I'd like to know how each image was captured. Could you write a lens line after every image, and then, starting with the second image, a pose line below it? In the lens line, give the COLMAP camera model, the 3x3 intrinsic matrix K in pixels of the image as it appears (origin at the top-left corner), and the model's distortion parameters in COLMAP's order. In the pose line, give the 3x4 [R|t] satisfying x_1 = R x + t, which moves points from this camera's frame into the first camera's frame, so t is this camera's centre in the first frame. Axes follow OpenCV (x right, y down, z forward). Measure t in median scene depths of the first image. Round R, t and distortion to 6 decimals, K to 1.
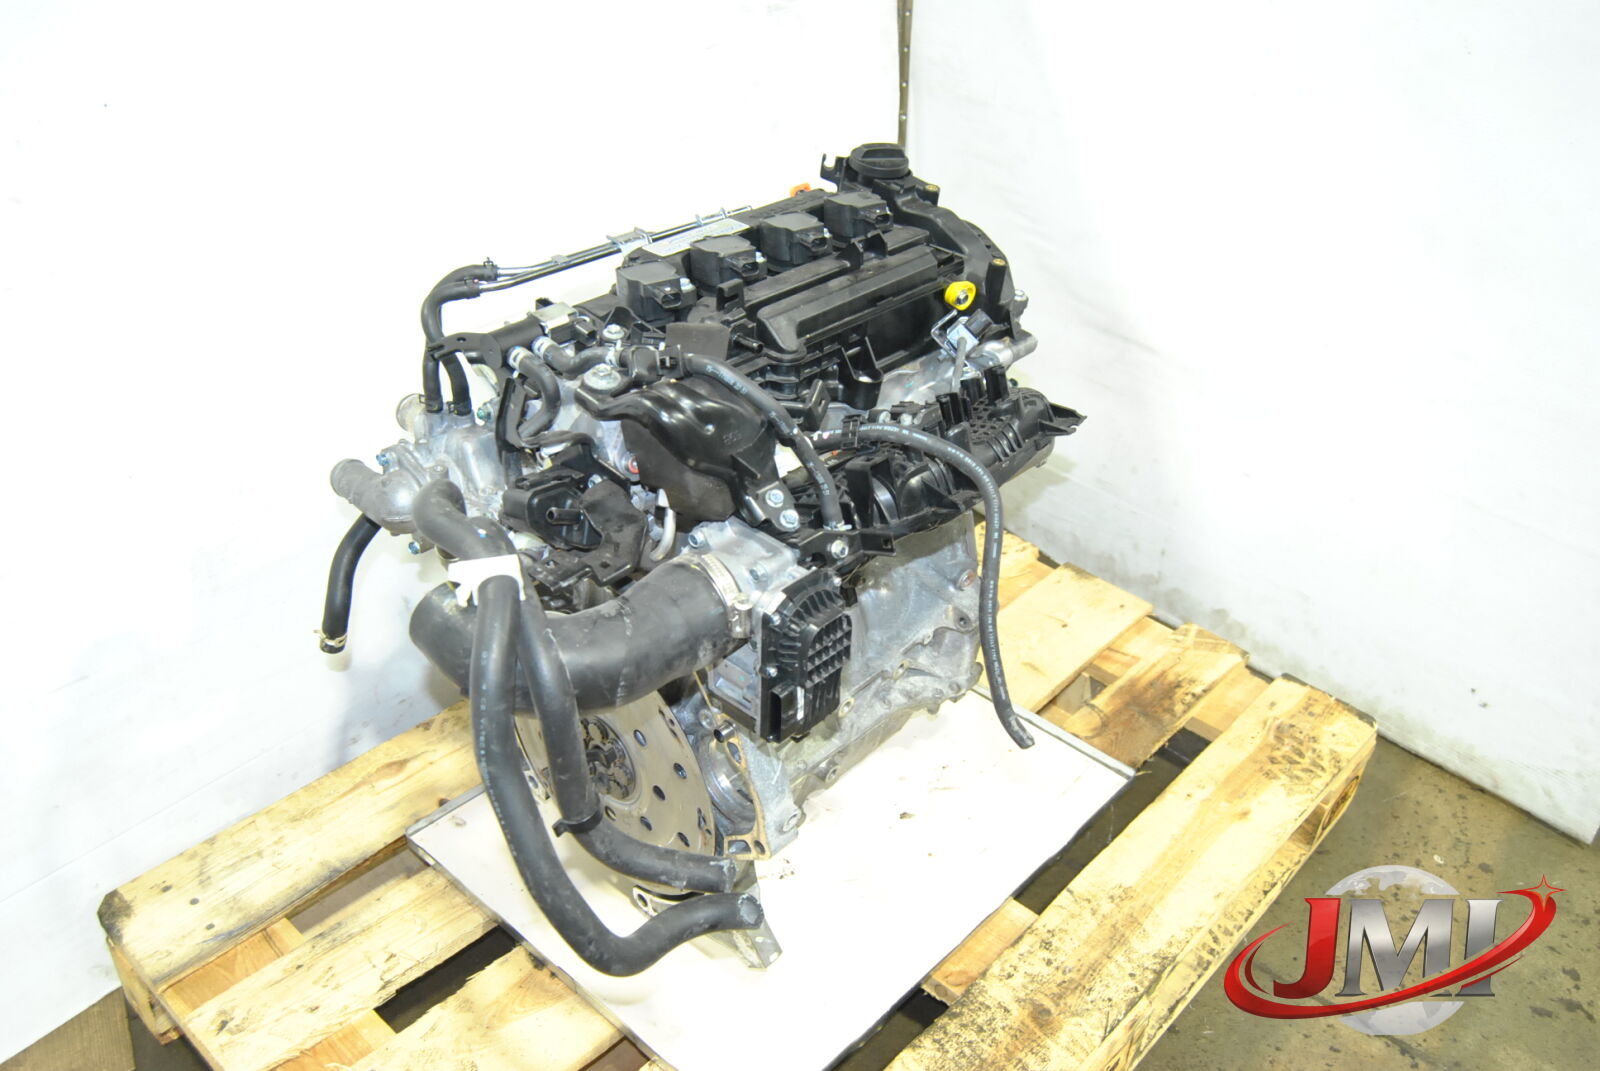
lens RADIAL K [[1378.4, 0, 800.0], [0, 1378.4, 535.5], [0, 0, 1]] dist [-0.001988, -0.001355]
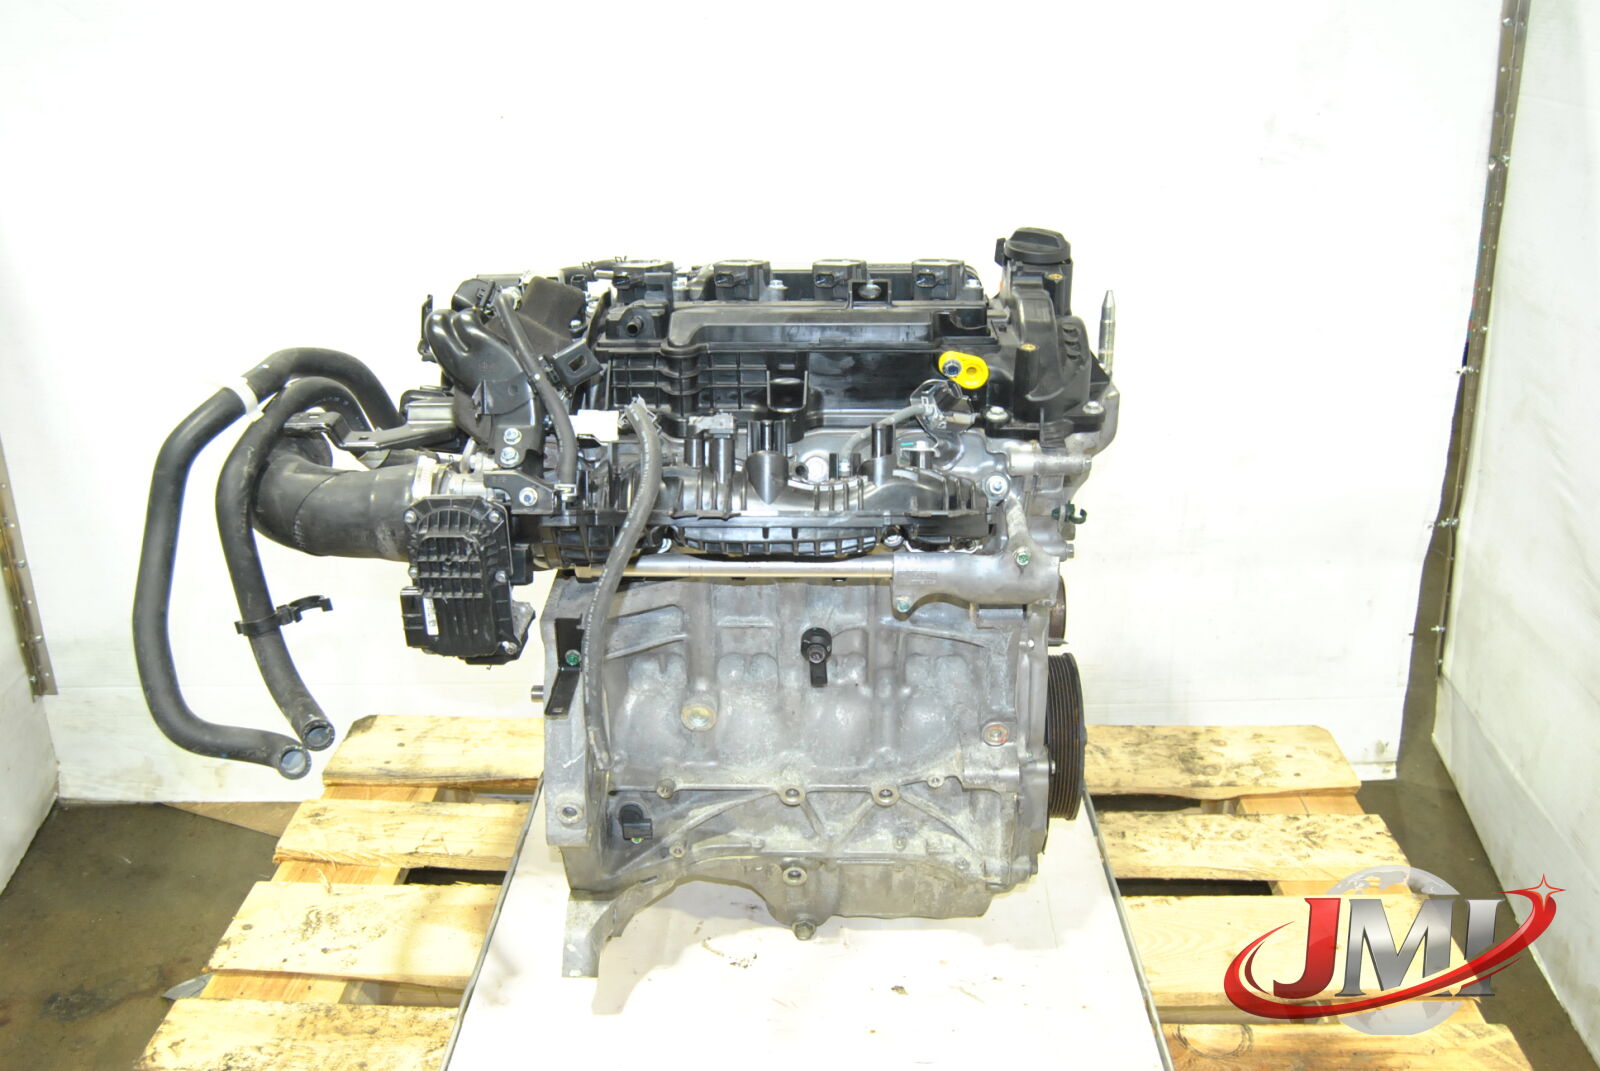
lens RADIAL K [[1378.4, 0, 800.0], [0, 1378.4, 535.5], [0, 0, 1]] dist [-0.001988, -0.001355]
pose [[0.645593, 0.237089, -0.725947, 0.671919], [-0.379294, 0.924601, -0.035343, -0.004680], [0.662832, 0.298164, 0.686842, 0.326551]]
